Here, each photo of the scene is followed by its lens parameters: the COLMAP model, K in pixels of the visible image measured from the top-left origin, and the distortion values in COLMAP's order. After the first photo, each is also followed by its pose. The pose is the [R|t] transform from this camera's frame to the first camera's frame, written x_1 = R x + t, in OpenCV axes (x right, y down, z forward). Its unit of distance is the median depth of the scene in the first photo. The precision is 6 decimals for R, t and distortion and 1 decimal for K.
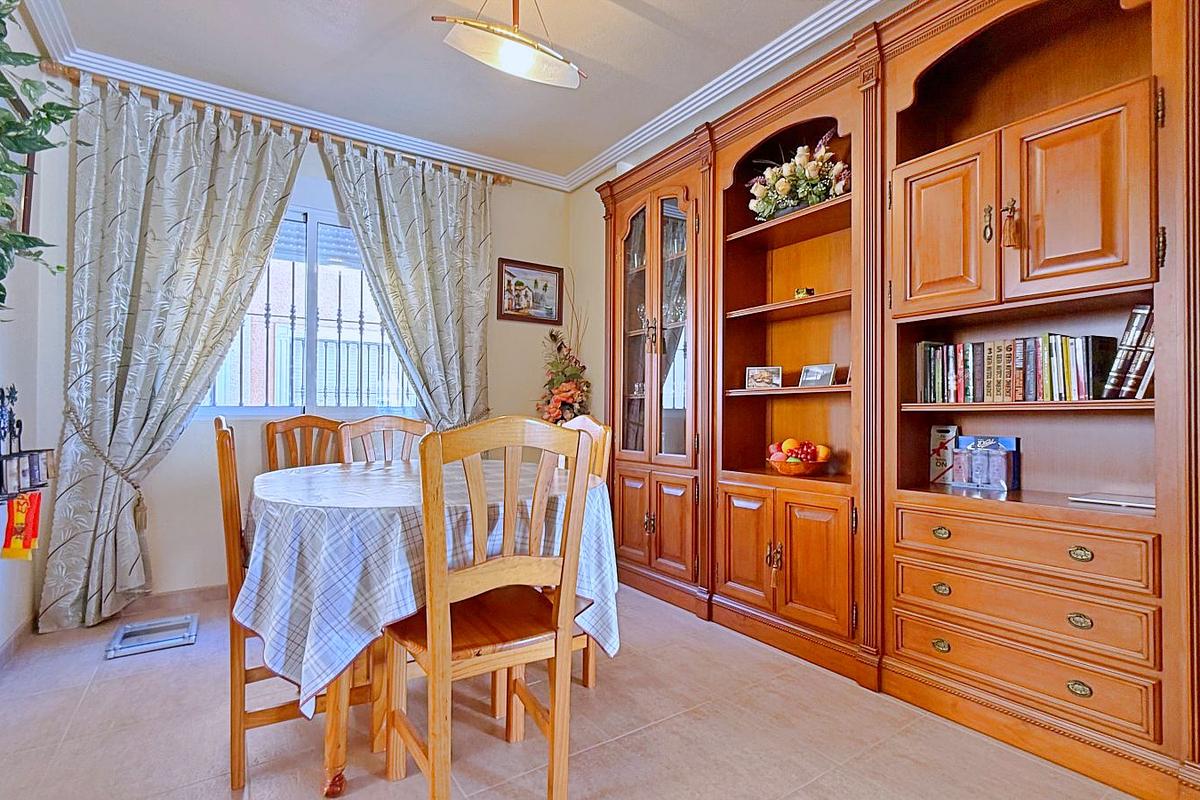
lens RADIAL K [[571.6, 0, 599.5], [0, 571.6, 409.0], [0, 0, 1]] dist [0.000834, -0.000010]
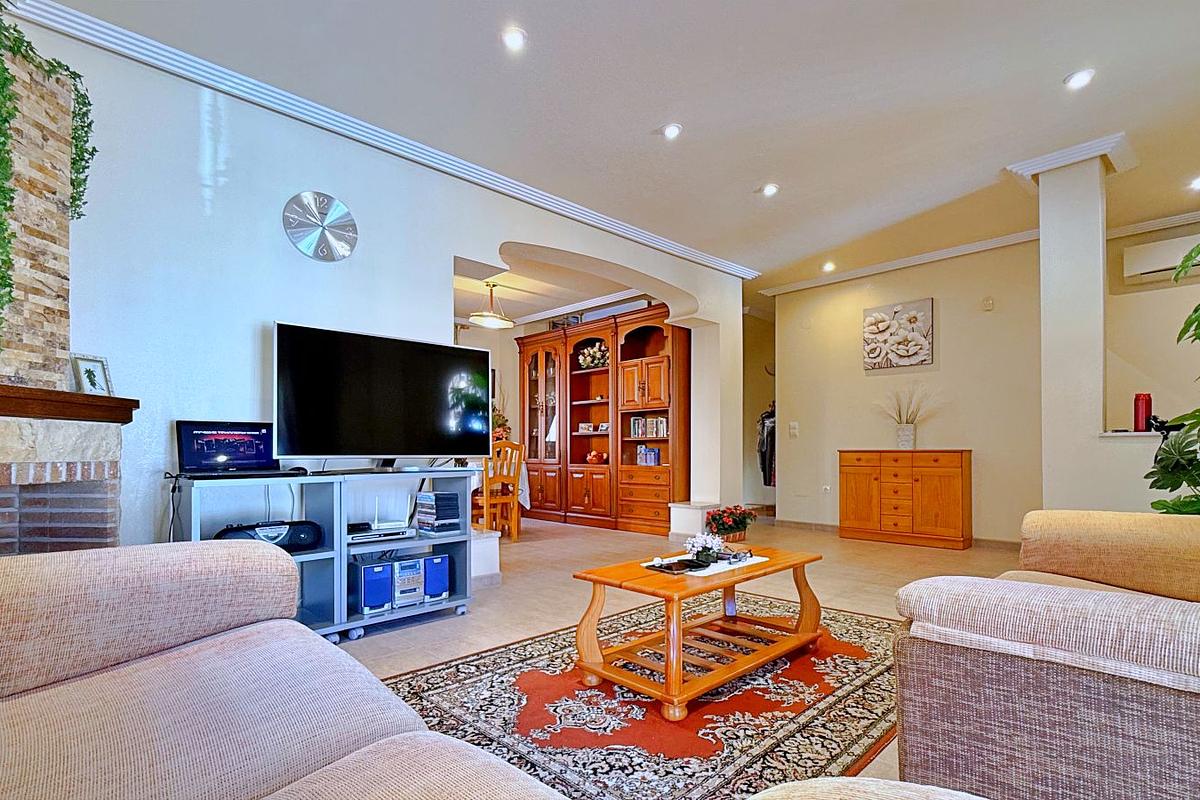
lens RADIAL K [[522.5, 0, 601.3], [0, 522.5, 448.2], [0, 0, 1]] dist [0.002858, 0.000184]
pose [[0.977150, -0.006908, 0.212437, -0.151270], [0.004785, 0.999933, 0.010502, 0.013466], [-0.212495, -0.009246, 0.977118, -1.383240]]
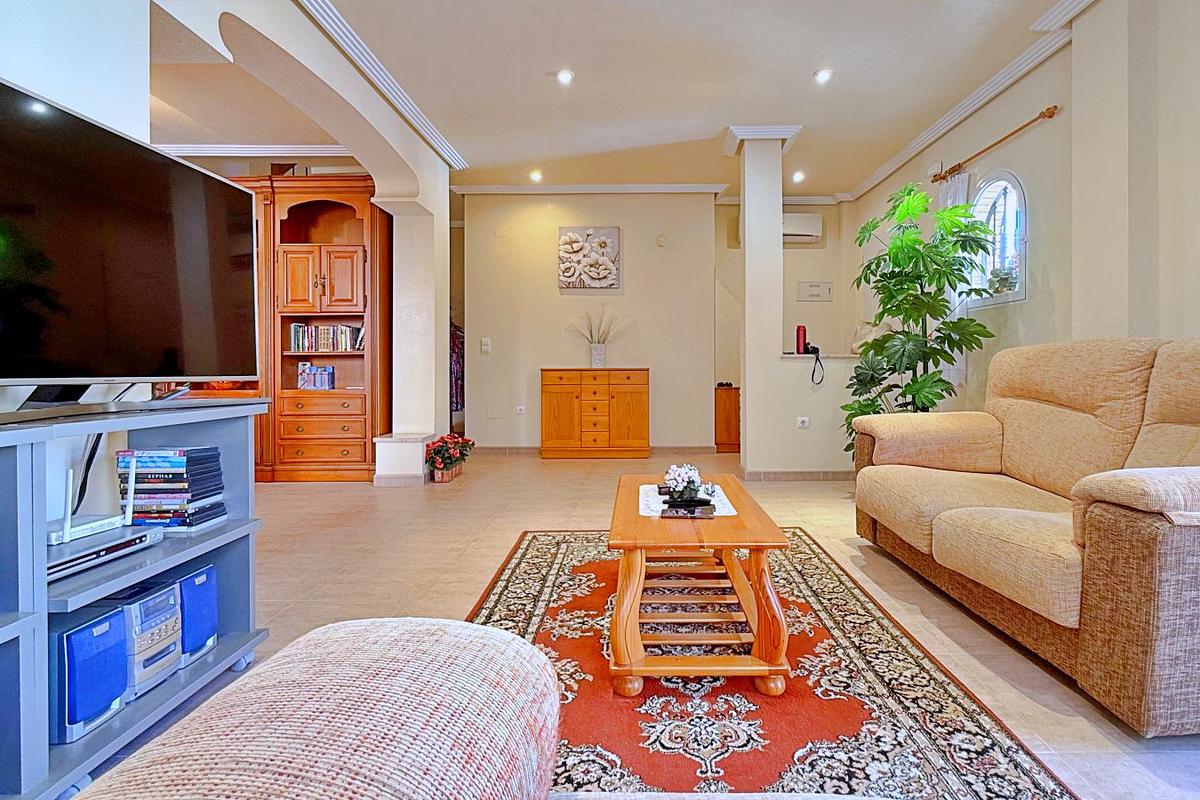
lens RADIAL K [[575.5, 0, 604.3], [0, 575.5, 370.2], [0, 0, 1]] dist [0.000550, -0.000036]
pose [[0.577024, -0.009790, 0.816668, -0.452734], [-0.004555, 0.999874, 0.015204, 0.018948], [-0.816714, -0.012493, 0.576907, -1.025937]]
